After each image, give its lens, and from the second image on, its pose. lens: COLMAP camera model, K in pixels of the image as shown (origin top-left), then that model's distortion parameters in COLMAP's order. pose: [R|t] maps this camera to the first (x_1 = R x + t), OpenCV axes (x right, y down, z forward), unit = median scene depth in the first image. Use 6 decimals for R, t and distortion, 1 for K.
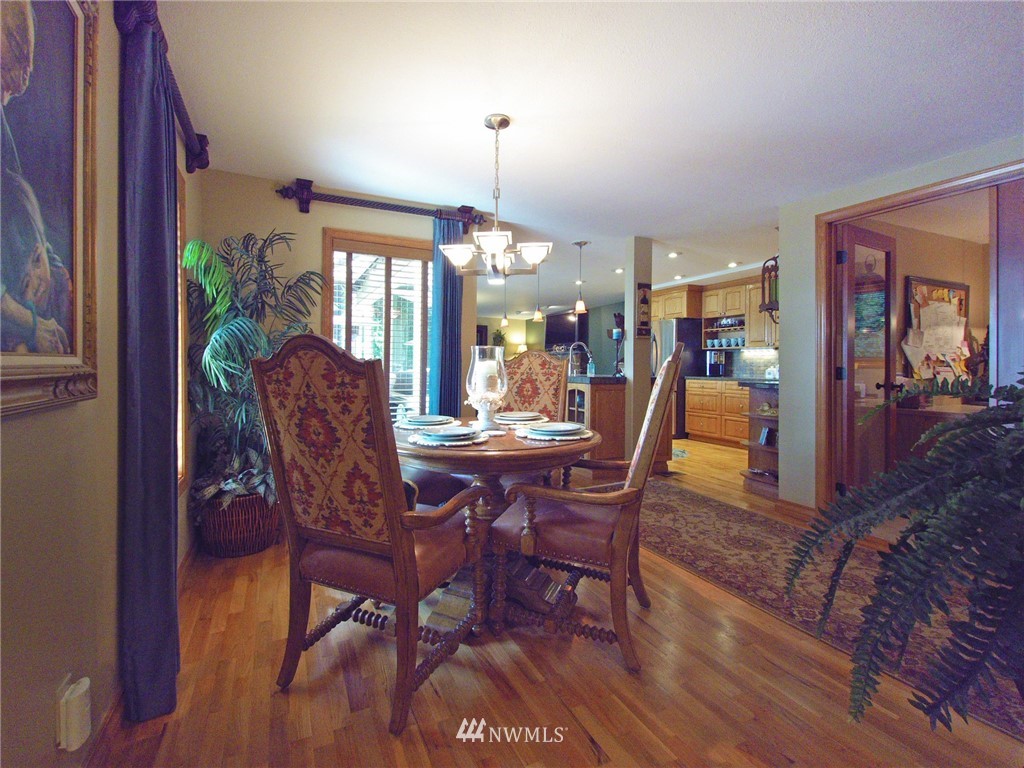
lens RADIAL K [[461.6, 0, 474.9], [0, 461.6, 372.5], [0, 0, 1]] dist [0.005279, -0.000592]
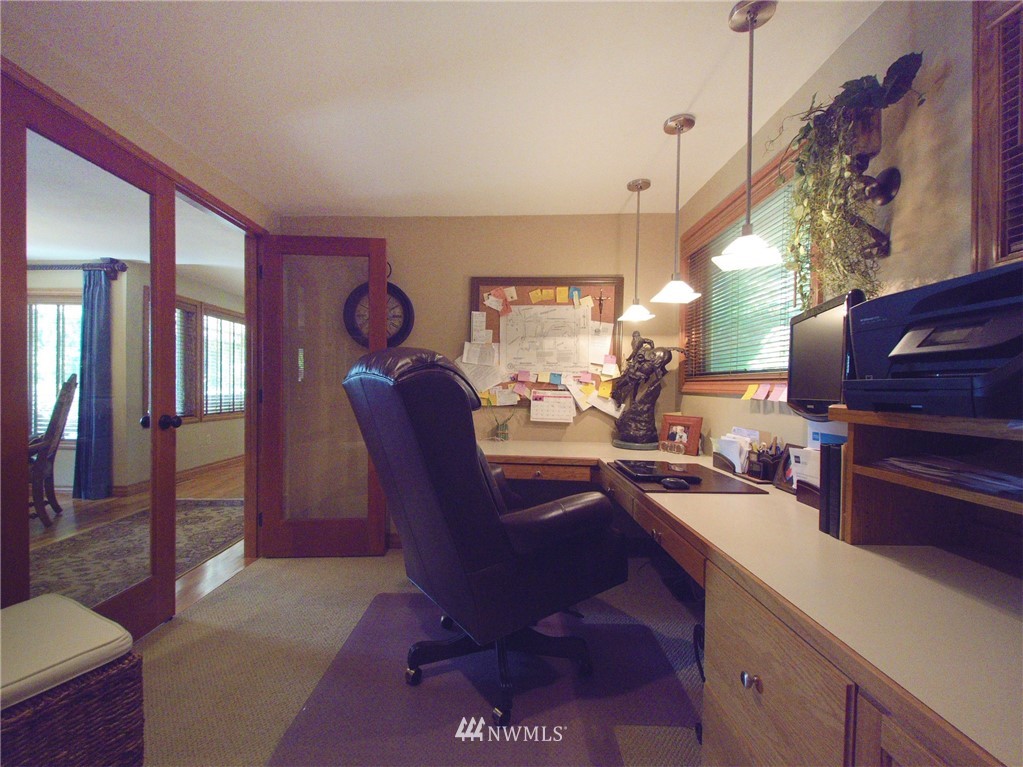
lens RADIAL K [[461.1, 0, 509.5], [0, 461.1, 393.7], [0, 0, 1]] dist [0.005279, -0.000592]
pose [[0.901466, 0.010849, -0.432715, 1.372881], [-0.013926, 0.999895, -0.003942, -0.003231], [0.432627, 0.009580, 0.901522, 0.314848]]
